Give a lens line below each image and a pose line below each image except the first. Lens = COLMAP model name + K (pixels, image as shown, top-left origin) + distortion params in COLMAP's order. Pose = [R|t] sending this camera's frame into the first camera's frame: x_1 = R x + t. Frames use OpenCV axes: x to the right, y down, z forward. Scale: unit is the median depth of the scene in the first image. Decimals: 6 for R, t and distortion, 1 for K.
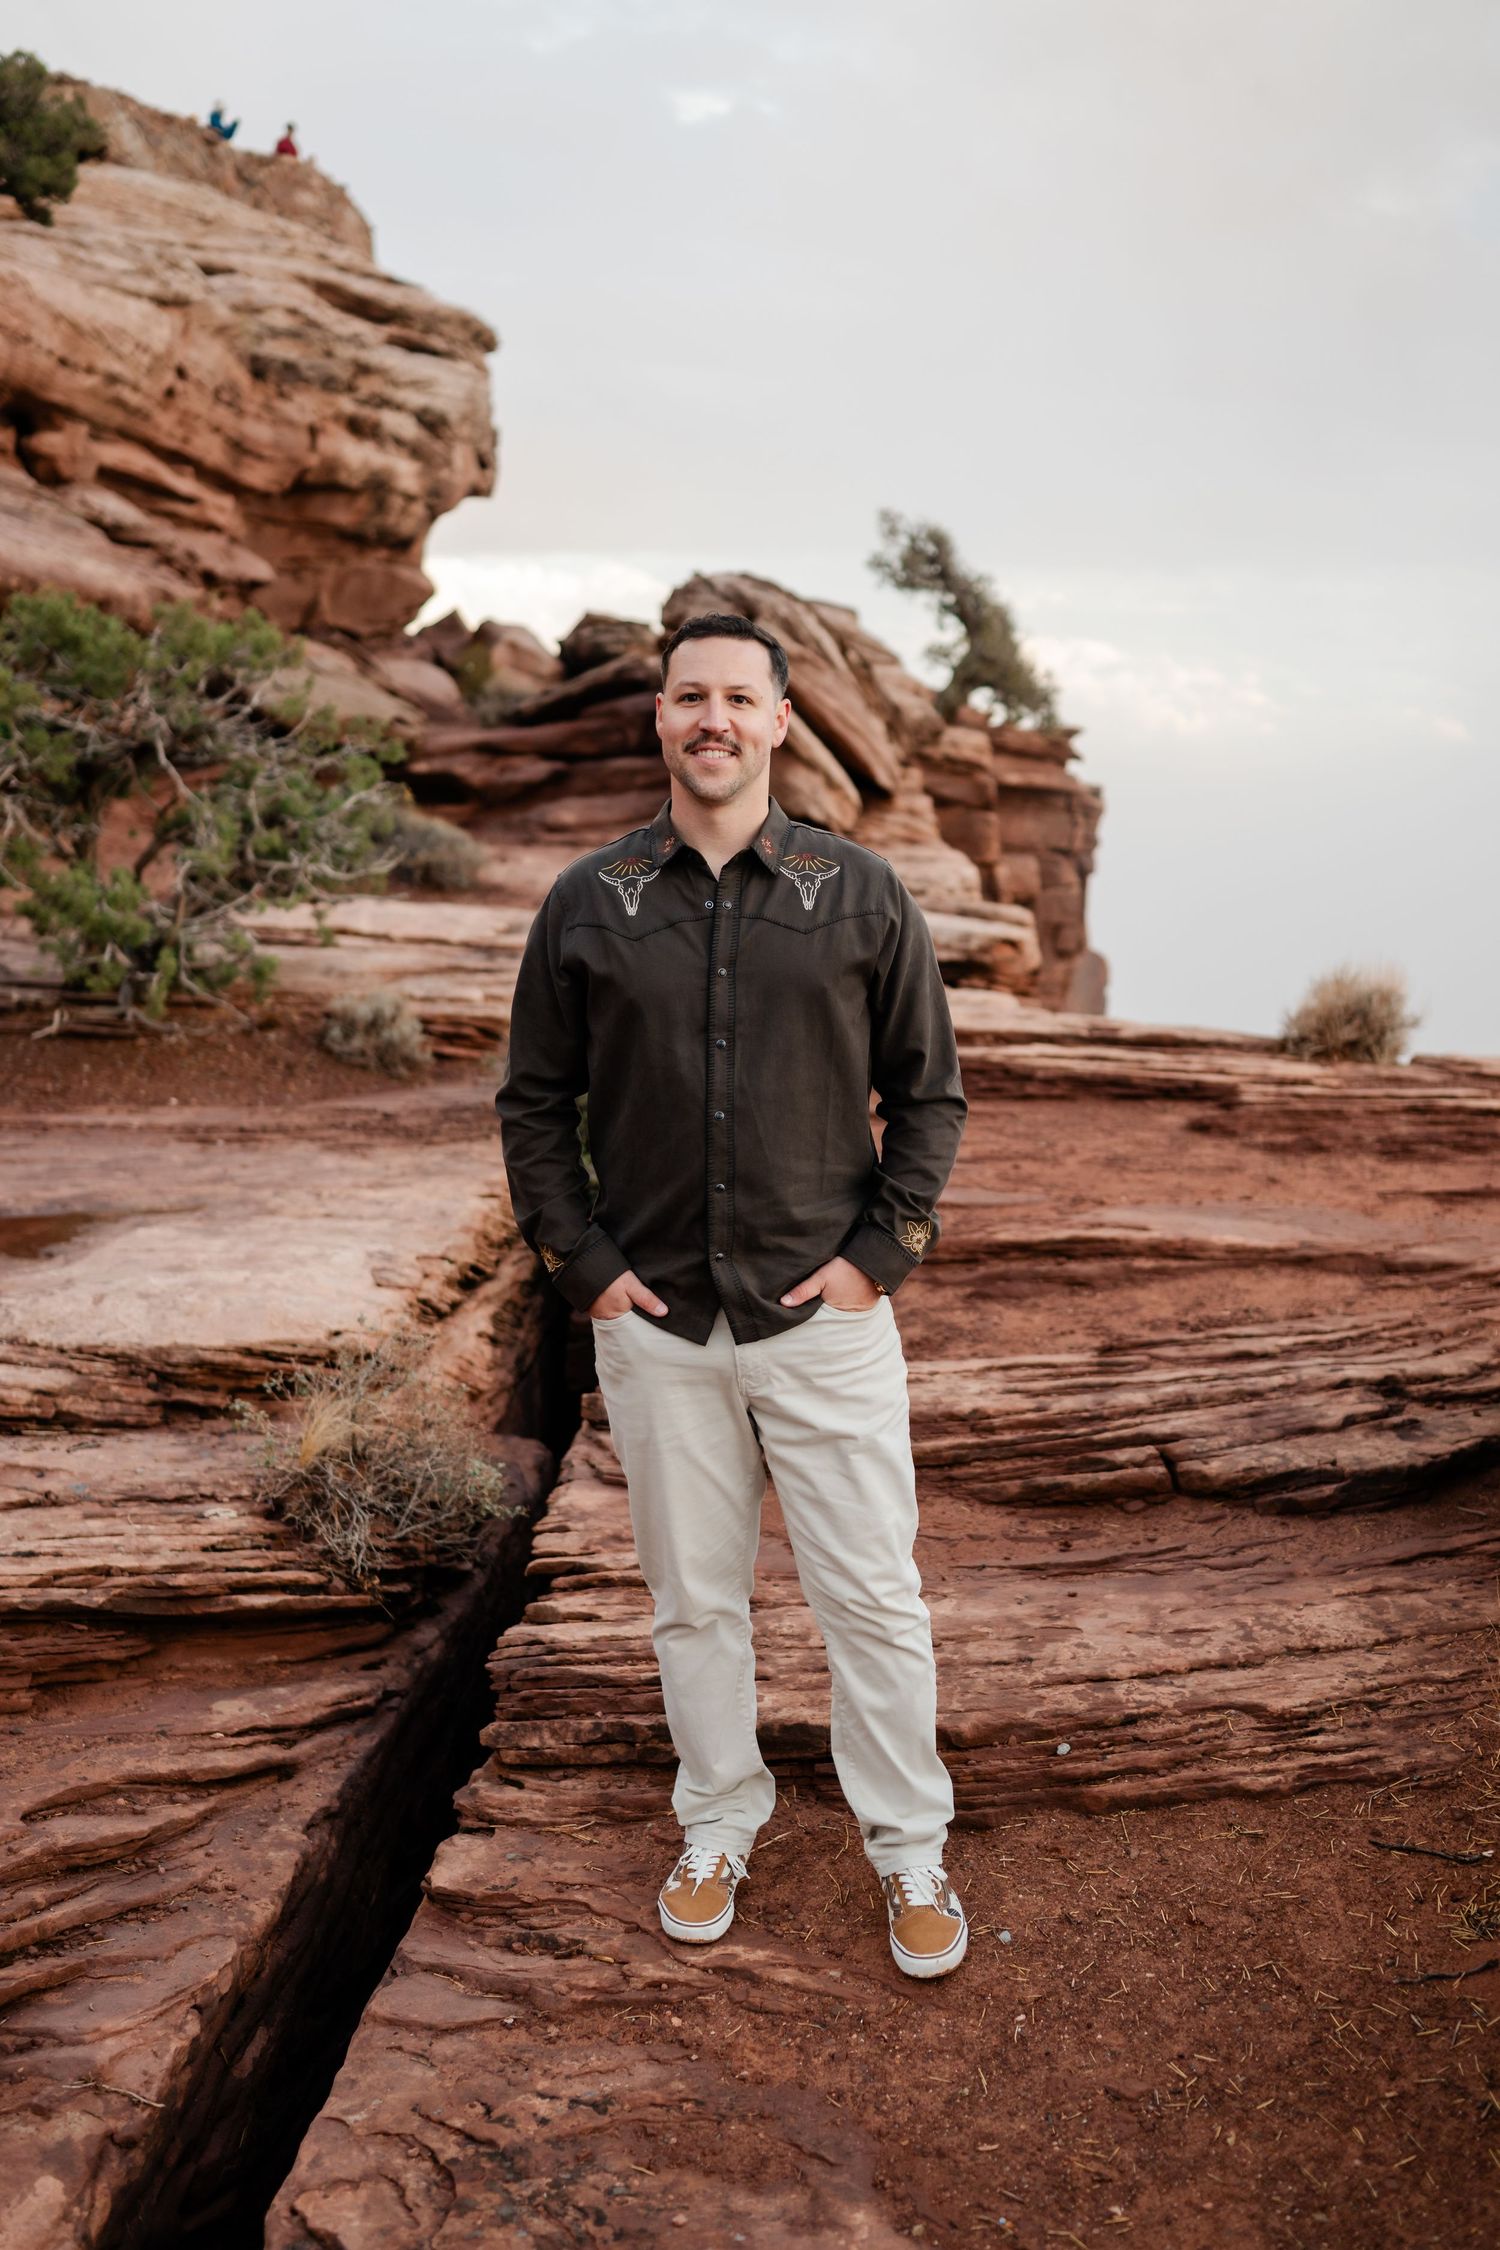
lens RADIAL K [[2119.3, 0, 723.0], [0, 2119.3, 1110.7], [0, 0, 1]] dist [-0.001304, 0.011455]
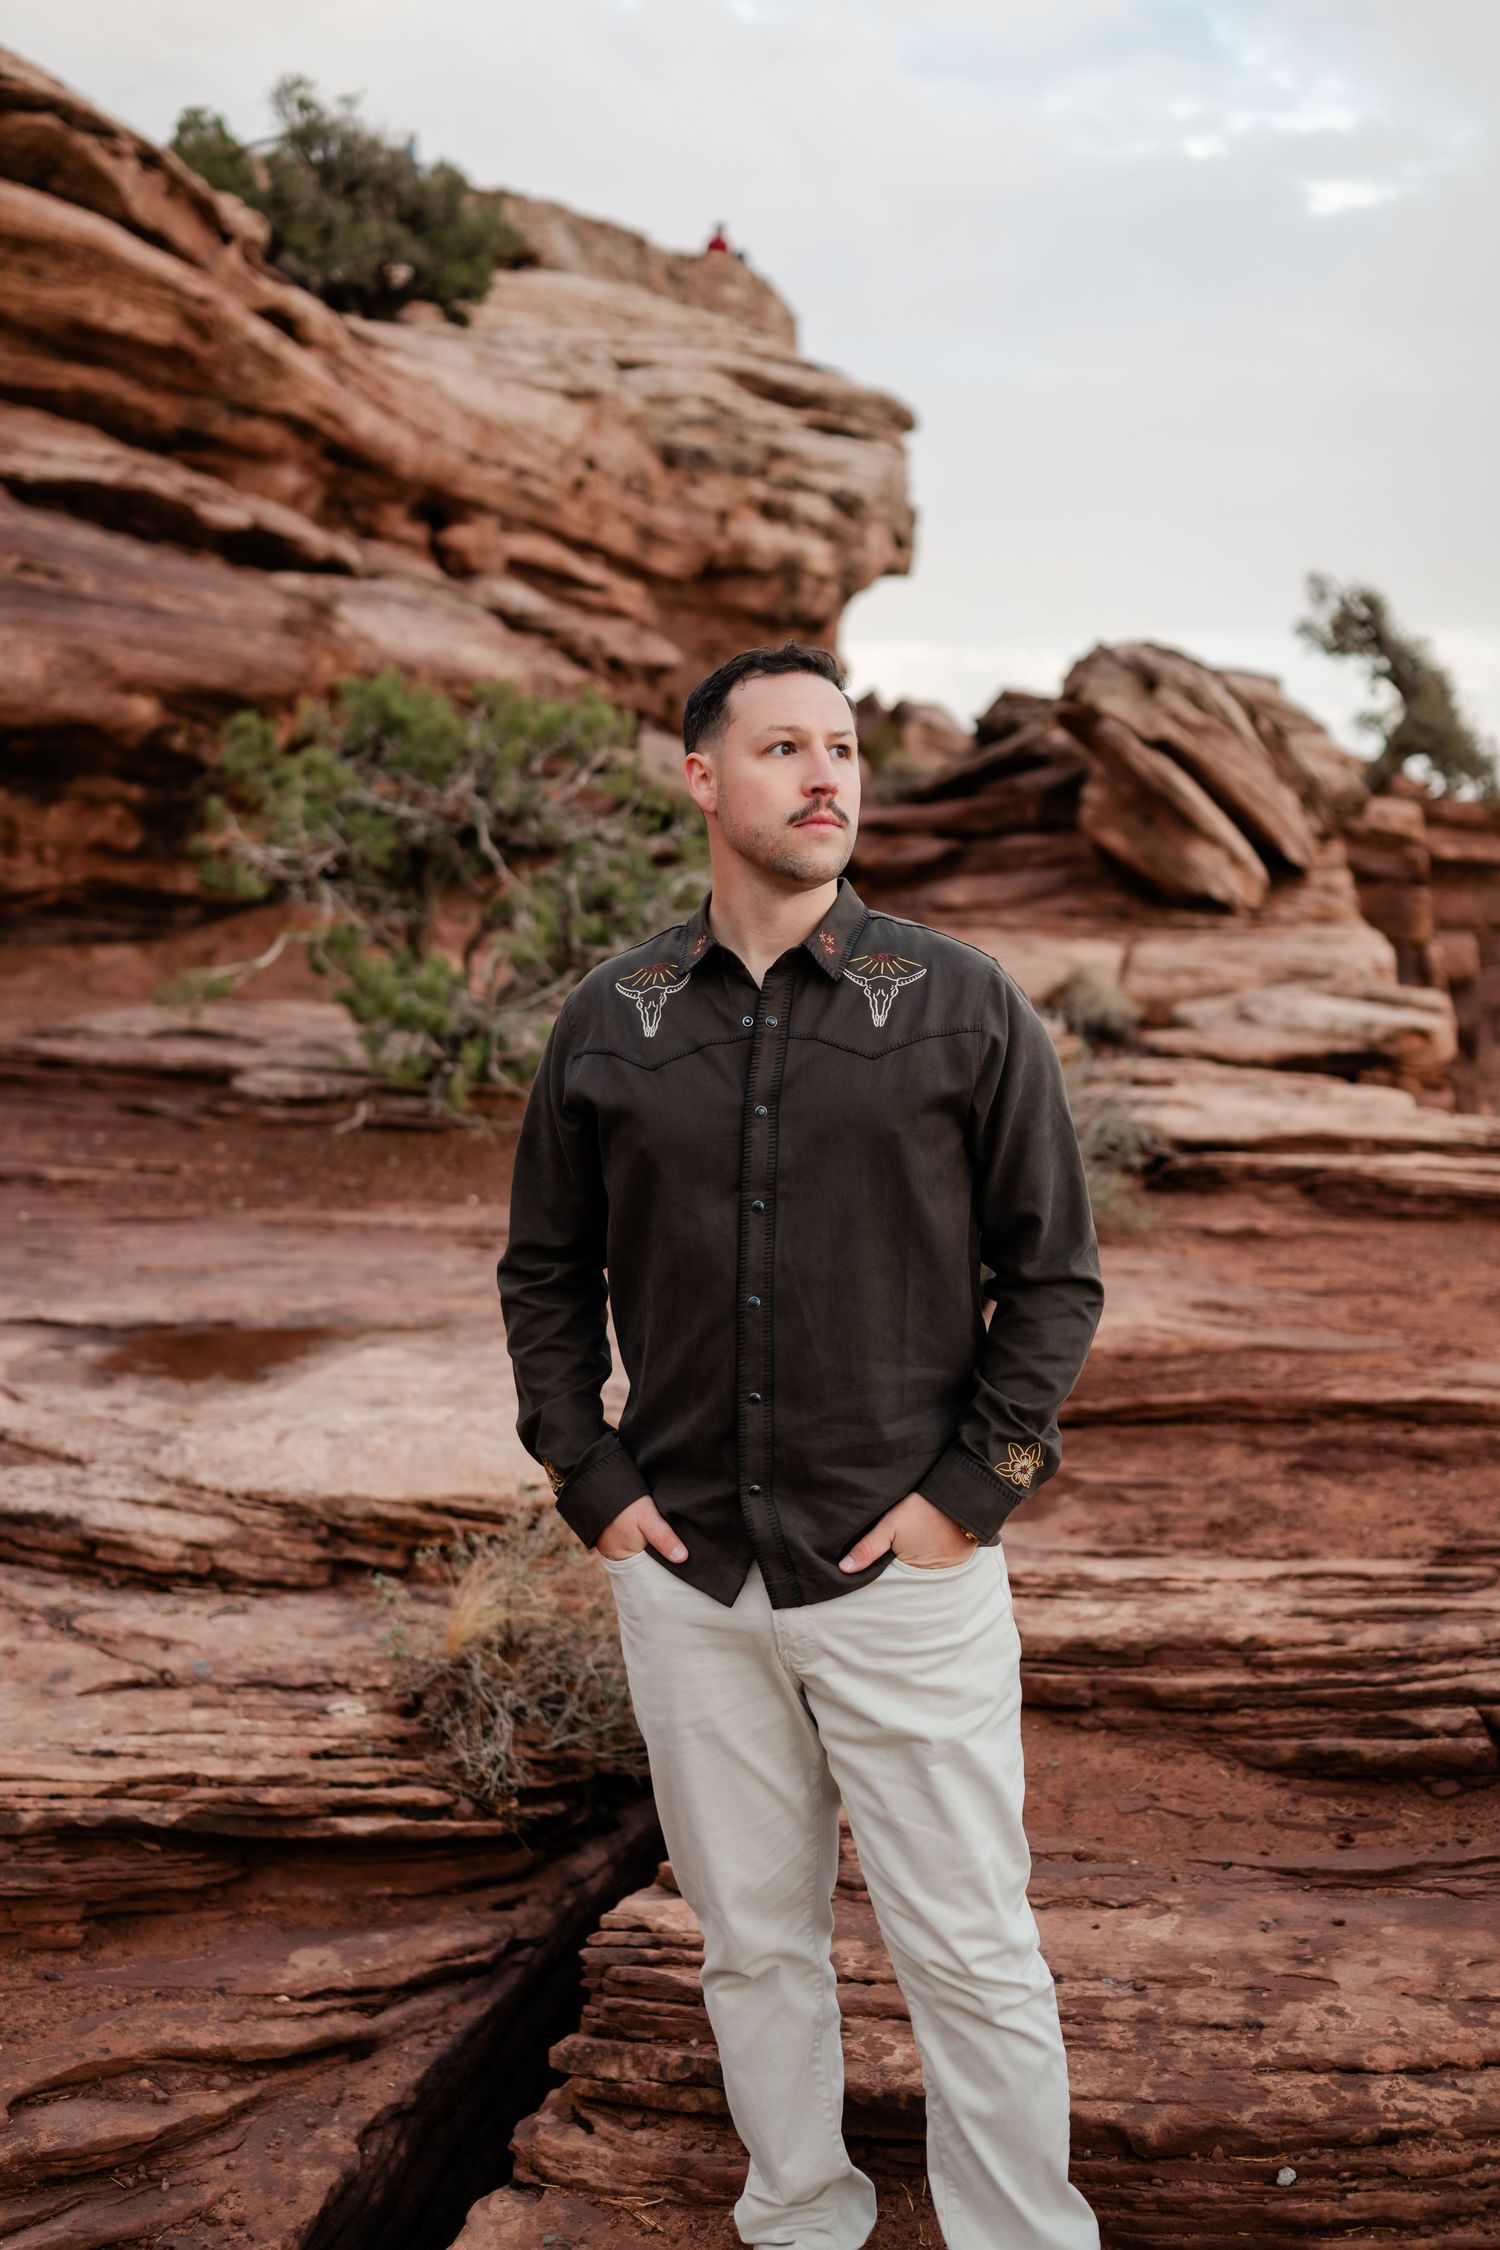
lens RADIAL K [[2116.7, 0, 734.0], [0, 2116.7, 1127.4], [0, 0, 1]] dist [-0.007808, 0.017679]
pose [[0.980298, 0.012729, -0.197112, 0.056022], [-0.018479, 0.999455, -0.027359, -0.017268], [0.196656, 0.030463, 0.979999, 0.119213]]
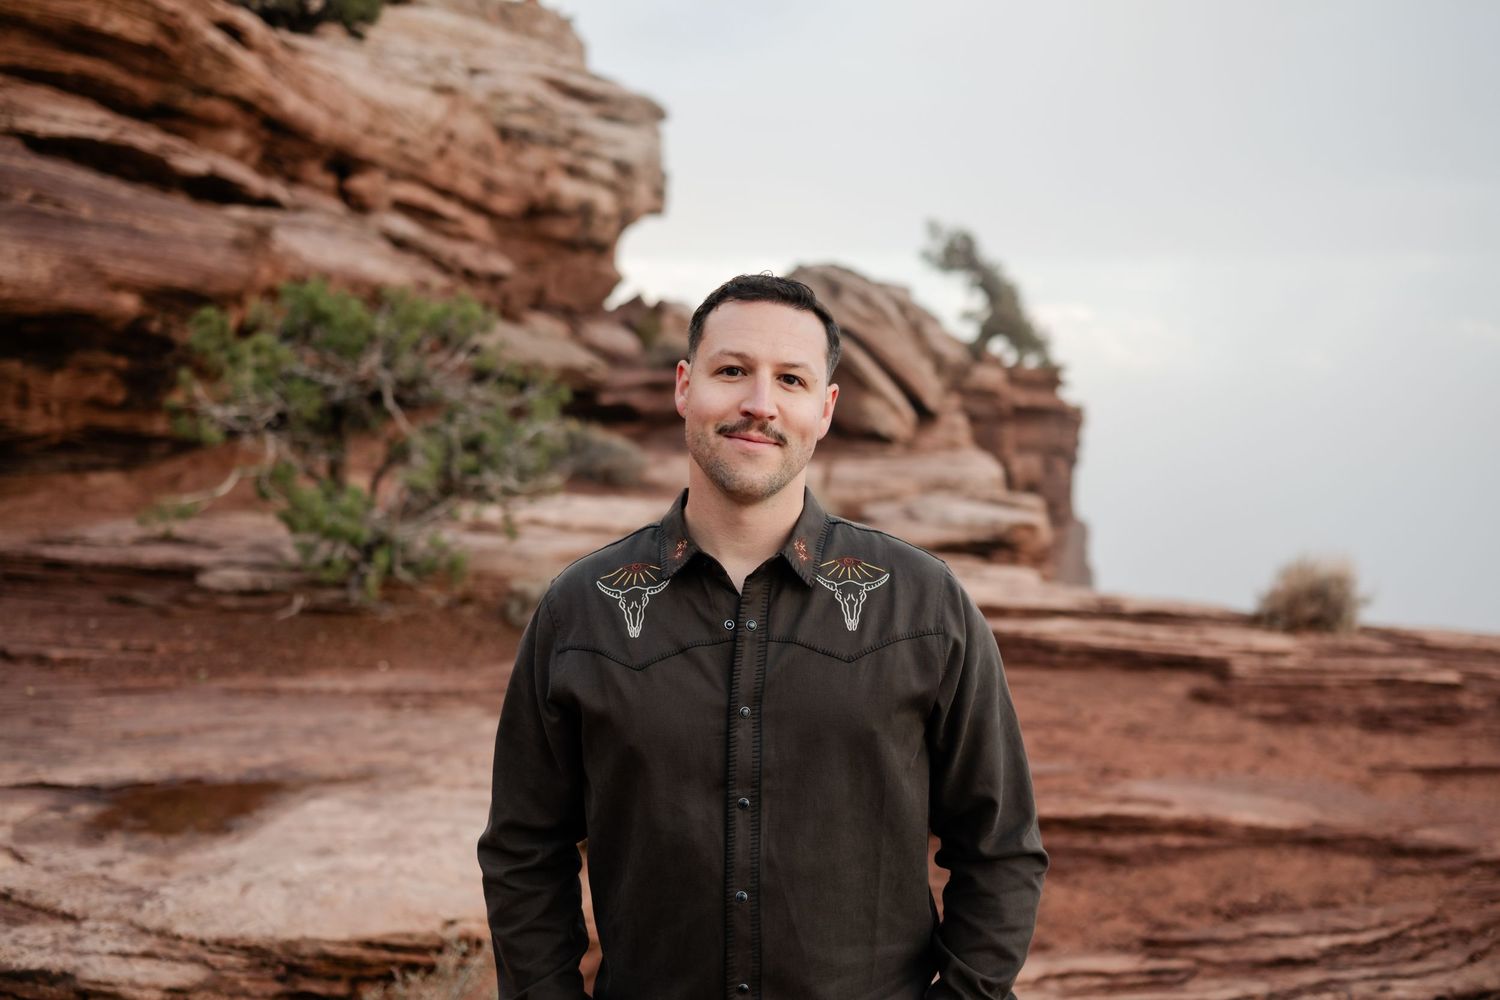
lens RADIAL K [[1411.2, 0, 750.0], [0, 1411.2, 500.0], [0, 0, 1]] dist [-0.007808, 0.017679]
pose [[0.998551, -0.008750, -0.053096, 0.012819], [0.004244, 0.996425, -0.084378, -0.042075], [0.053645, 0.084031, 0.995018, 0.197138]]
